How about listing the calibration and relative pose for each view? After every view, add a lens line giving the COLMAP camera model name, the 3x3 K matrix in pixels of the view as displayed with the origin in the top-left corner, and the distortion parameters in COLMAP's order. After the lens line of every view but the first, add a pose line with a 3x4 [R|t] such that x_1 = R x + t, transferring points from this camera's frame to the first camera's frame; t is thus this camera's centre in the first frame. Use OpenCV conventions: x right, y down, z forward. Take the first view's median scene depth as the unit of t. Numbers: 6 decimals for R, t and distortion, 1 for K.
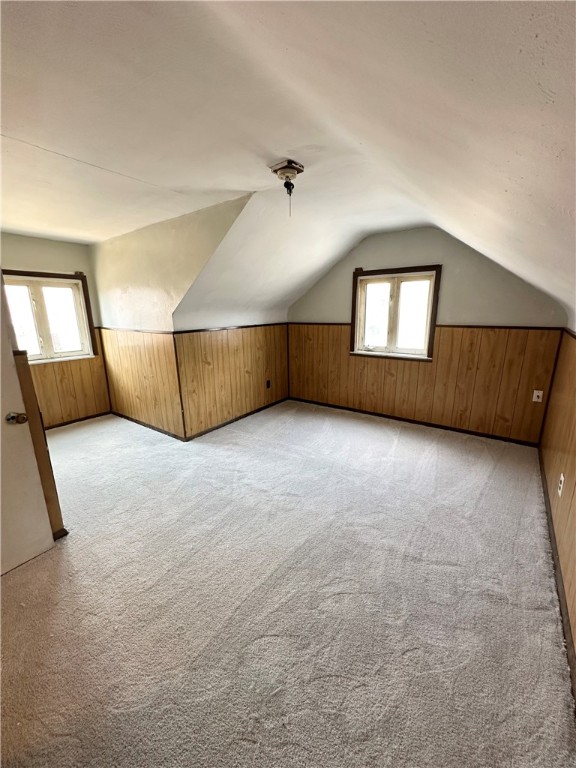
lens RADIAL K [[307.1, 0, 288.0], [0, 307.1, 384.0], [0, 0, 1]] dist [-0.001040, 0.000575]
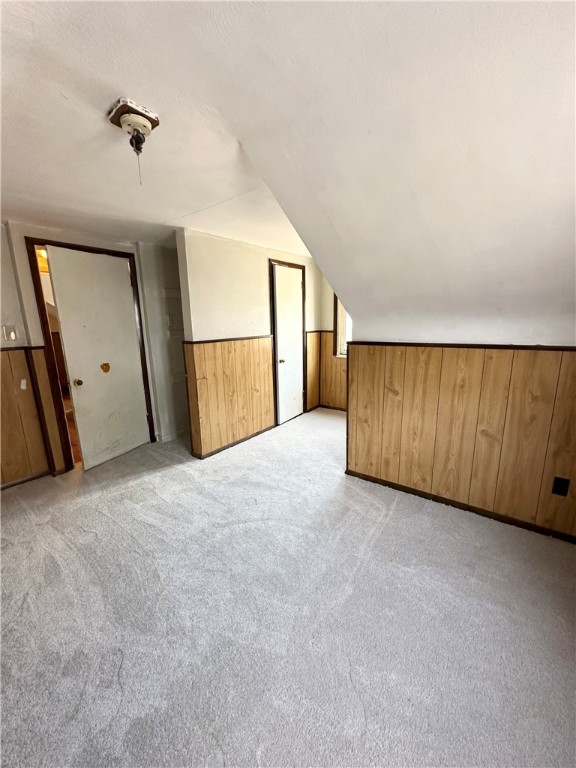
lens RADIAL K [[307.1, 0, 288.0], [0, 307.1, 384.0], [0, 0, 1]] dist [-0.001040, 0.000575]
pose [[-0.014168, 0.205381, -0.978580, 0.405045], [-0.233868, 0.950851, 0.202947, -0.162621], [0.972165, 0.231734, 0.034561, 0.705064]]
